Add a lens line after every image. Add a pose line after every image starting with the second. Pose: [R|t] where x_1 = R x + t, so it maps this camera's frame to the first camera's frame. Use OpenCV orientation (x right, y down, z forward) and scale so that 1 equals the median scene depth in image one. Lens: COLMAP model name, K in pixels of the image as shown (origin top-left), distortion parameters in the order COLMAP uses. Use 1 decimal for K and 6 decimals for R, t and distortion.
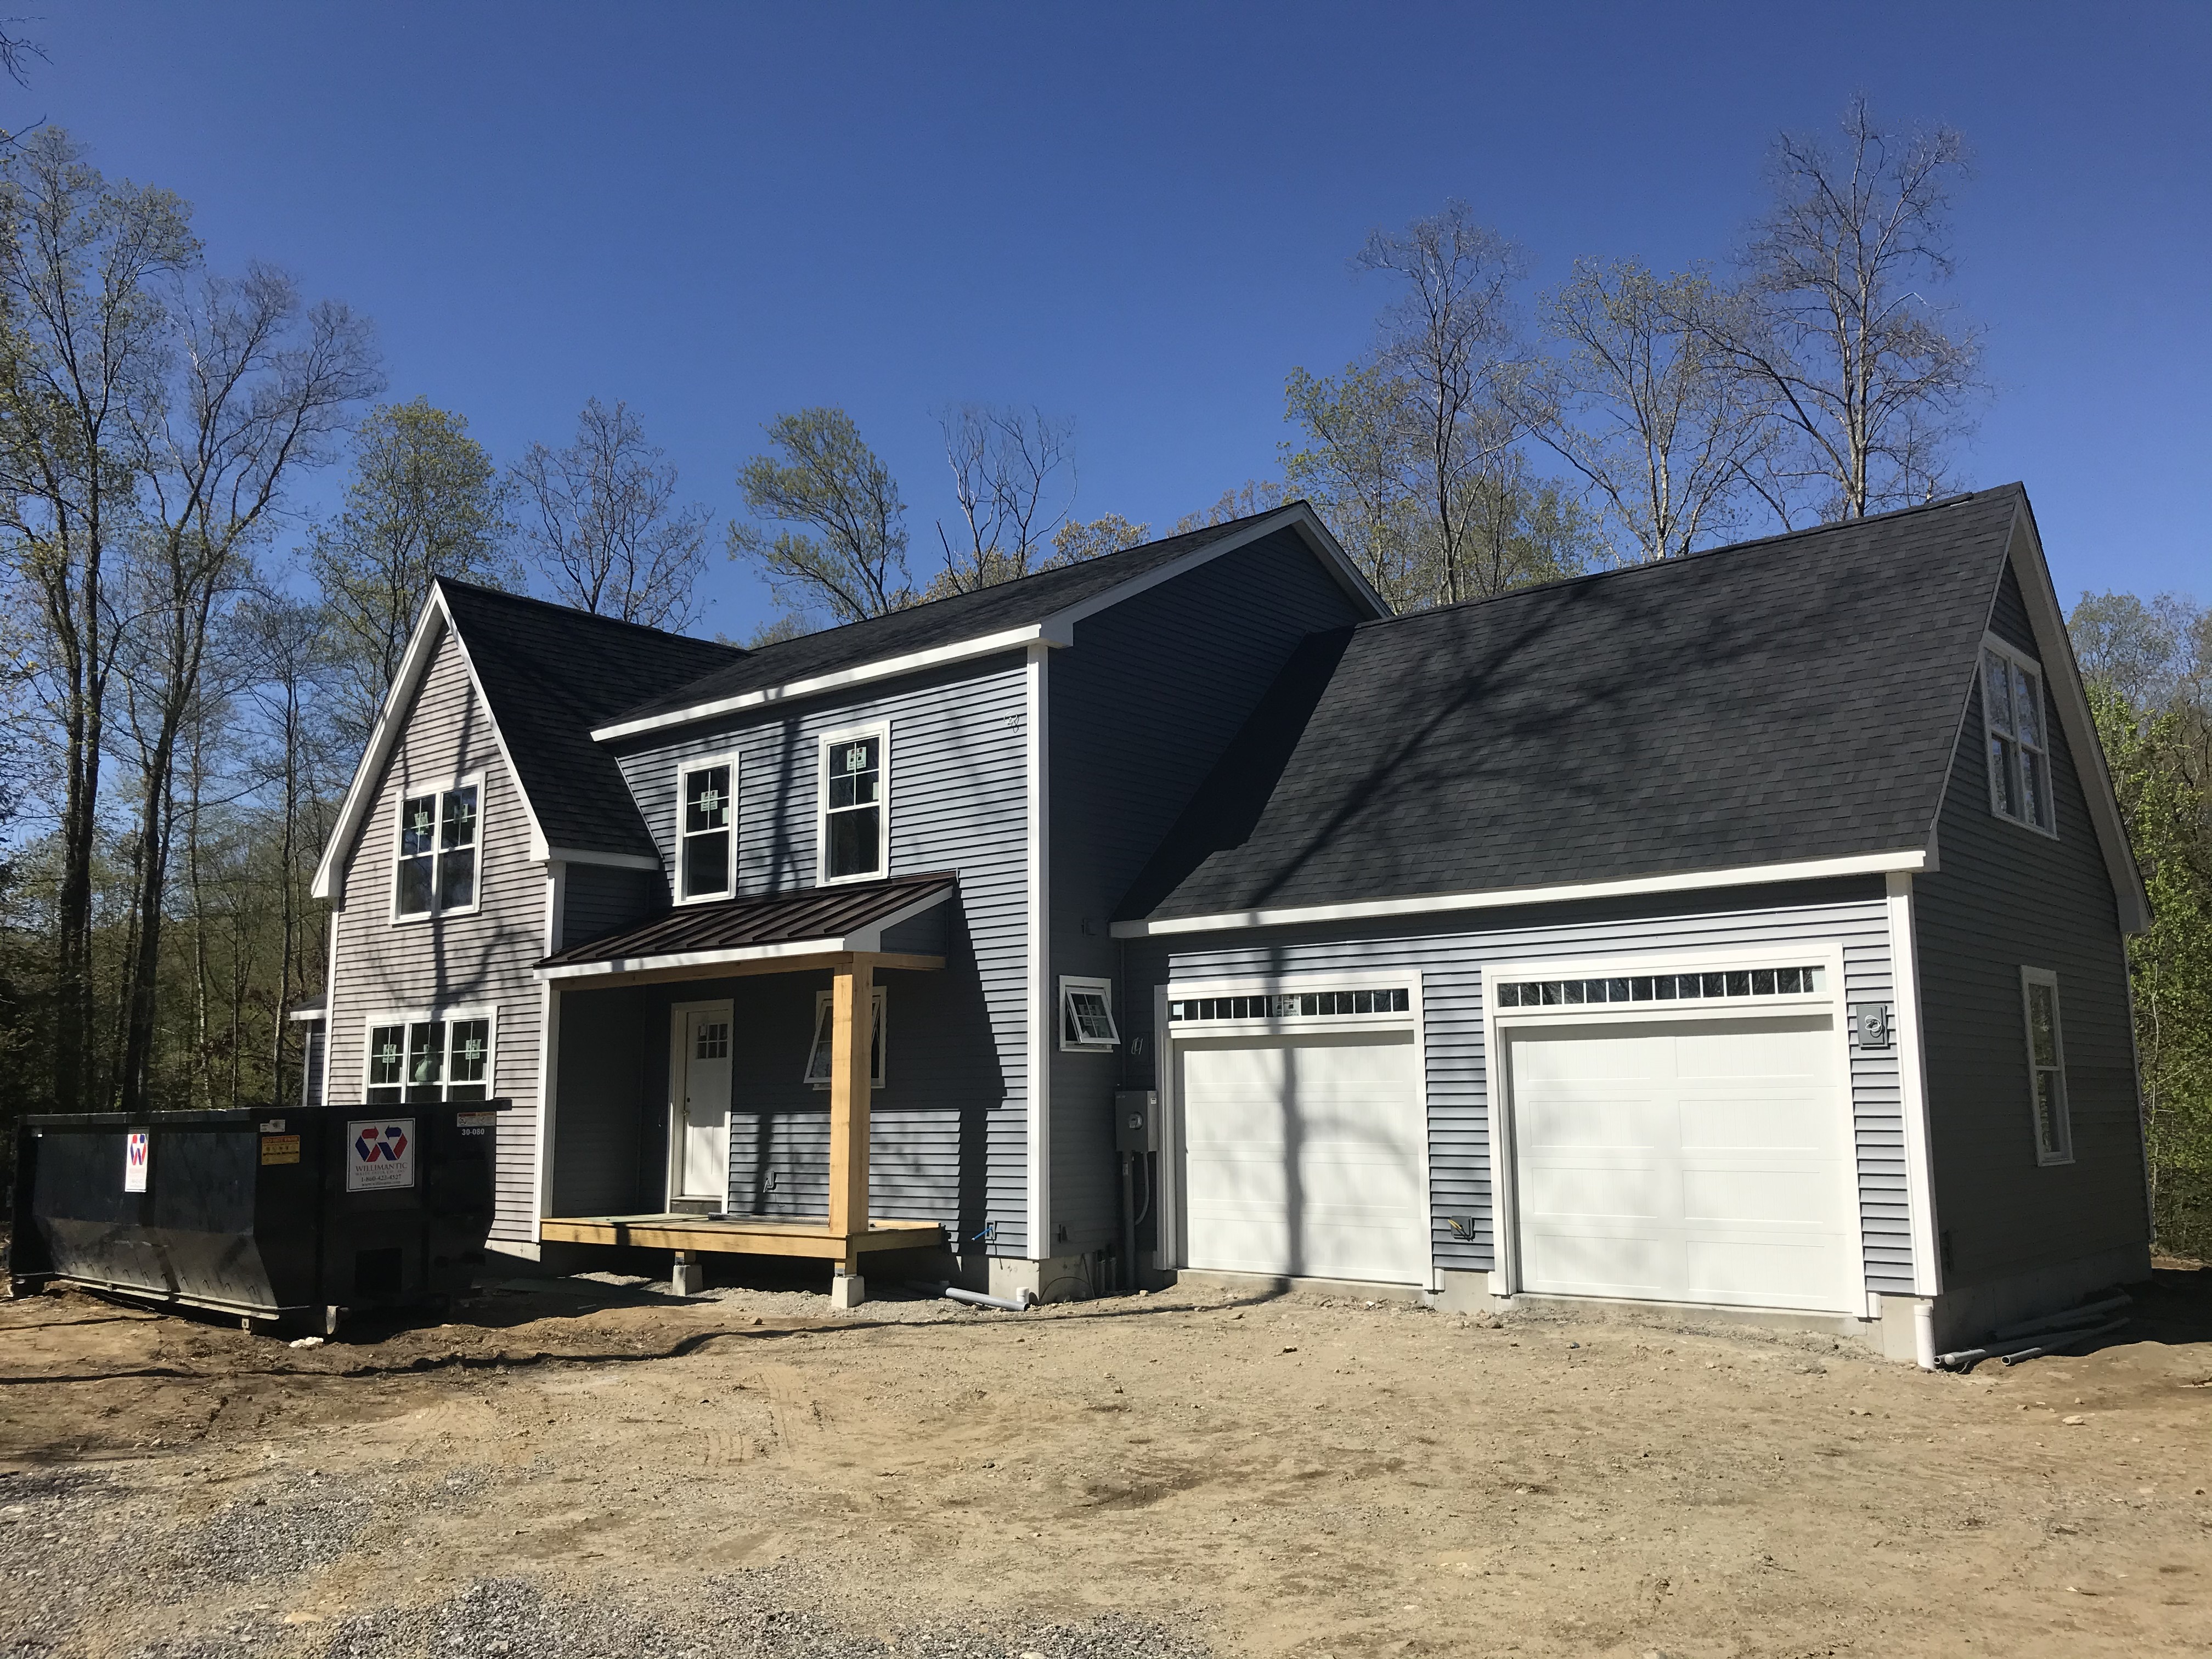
lens RADIAL K [[1837.6, 0, 1103.2], [0, 1837.6, 830.6], [0, 0, 1]] dist [-0.002688, 0.016597]
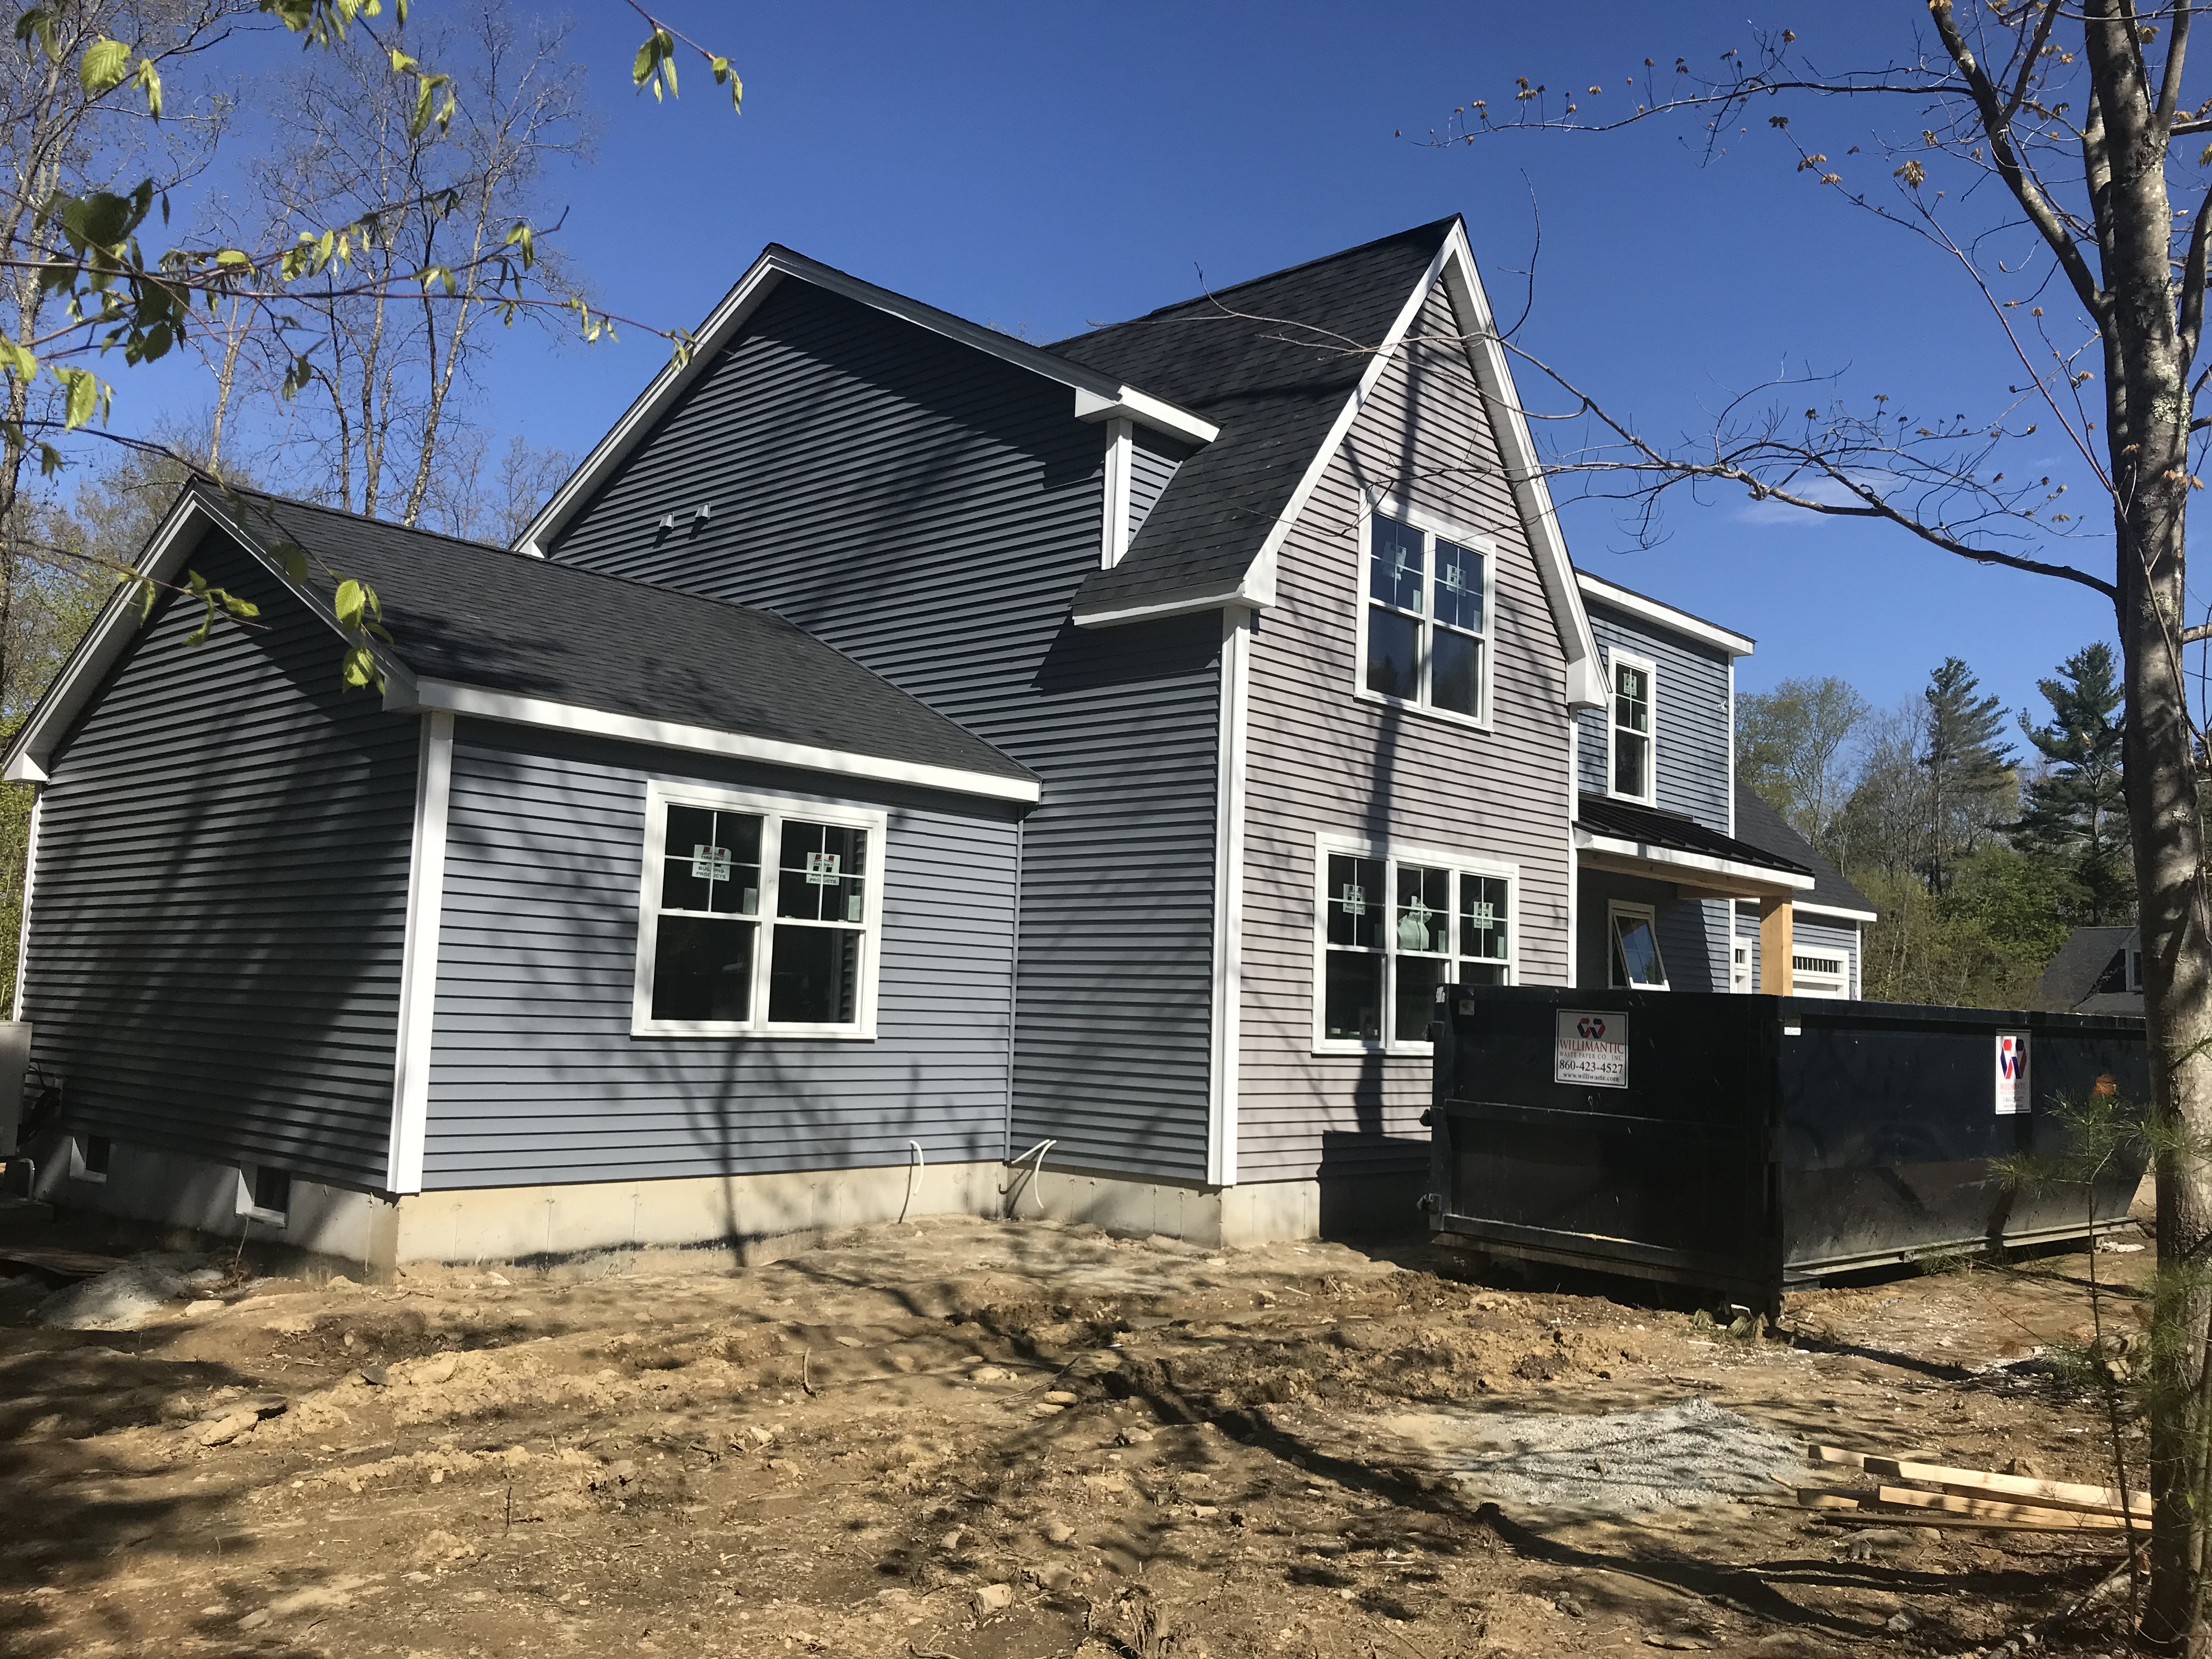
lens RADIAL K [[1837.6, 0, 1104.3], [0, 1837.6, 823.3], [0, 0, 1]] dist [-0.002688, 0.016597]
pose [[0.046628, 0.118457, 0.991864, -1.169779], [-0.181440, 0.977431, -0.108204, 0.205191], [-0.982296, -0.174919, 0.067068, 1.194506]]
